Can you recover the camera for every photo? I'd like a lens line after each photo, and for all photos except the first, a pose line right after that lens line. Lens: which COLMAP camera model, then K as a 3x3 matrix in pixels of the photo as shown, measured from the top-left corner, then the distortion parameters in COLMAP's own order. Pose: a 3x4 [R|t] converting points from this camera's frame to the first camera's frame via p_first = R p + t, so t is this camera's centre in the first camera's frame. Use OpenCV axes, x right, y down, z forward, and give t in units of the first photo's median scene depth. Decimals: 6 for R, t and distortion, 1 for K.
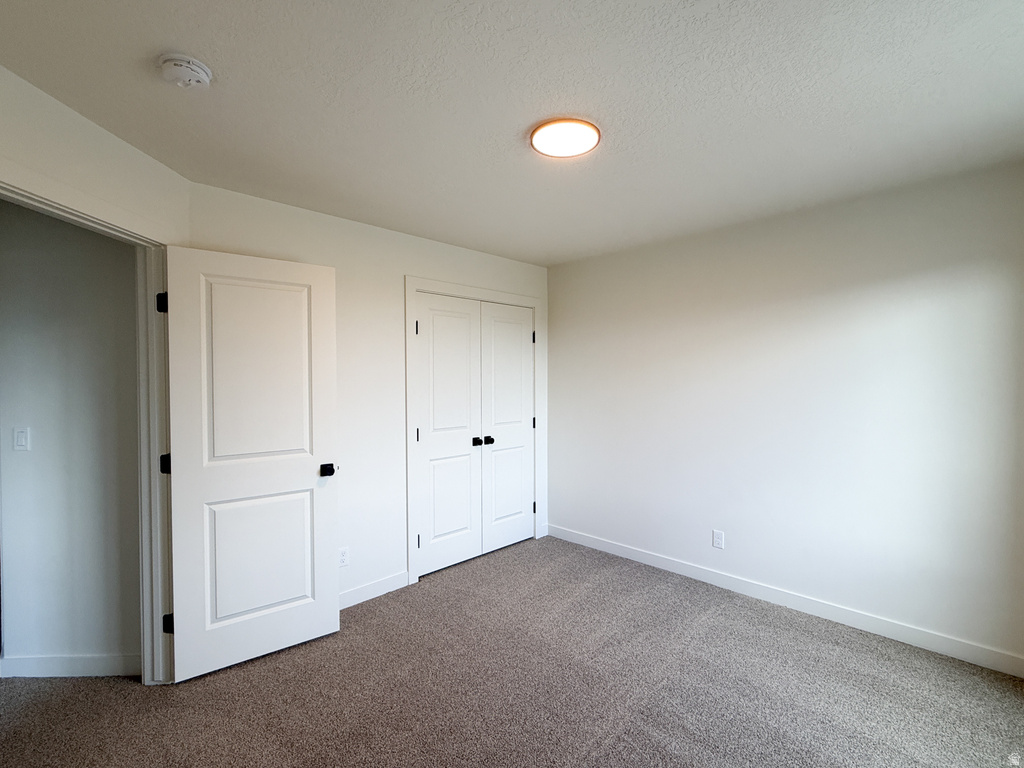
lens RADIAL K [[470.4, 0, 511.4], [0, 470.4, 387.8], [0, 0, 1]] dist [0.000104, -0.000501]
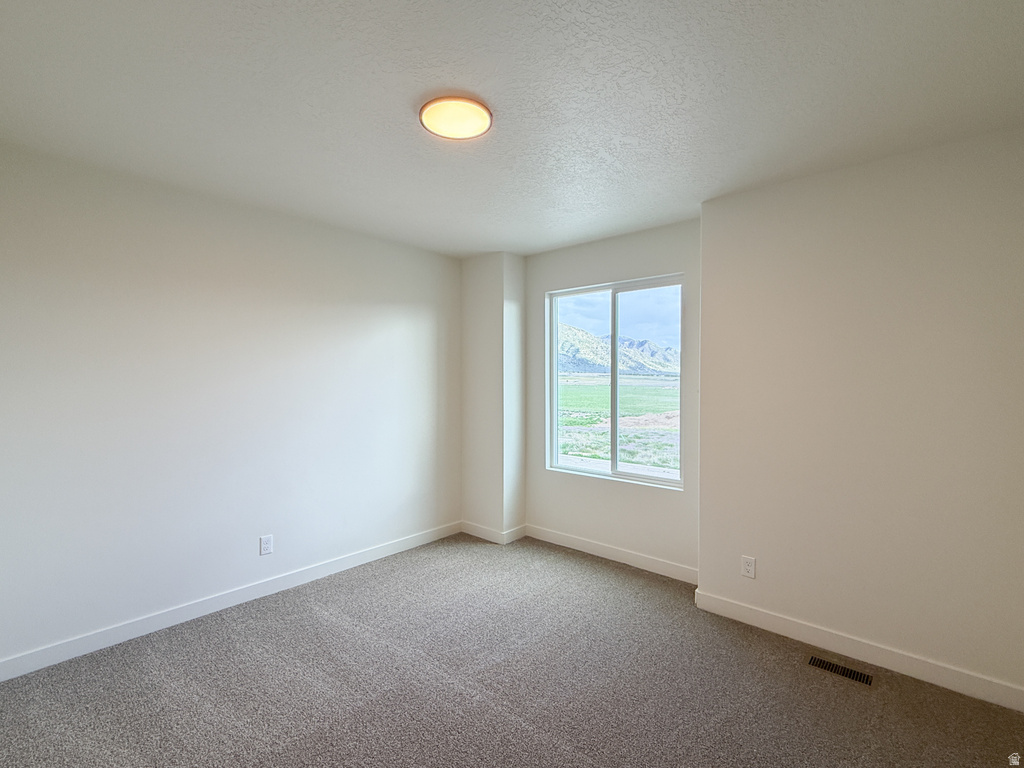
lens RADIAL K [[470.4, 0, 511.4], [0, 470.4, 387.8], [0, 0, 1]] dist [0.000104, -0.000501]
pose [[-0.062097, -0.022062, 0.997826, -1.045232], [0.009871, 0.999693, 0.022717, -0.021663], [-0.998021, 0.011260, -0.061860, 1.129271]]
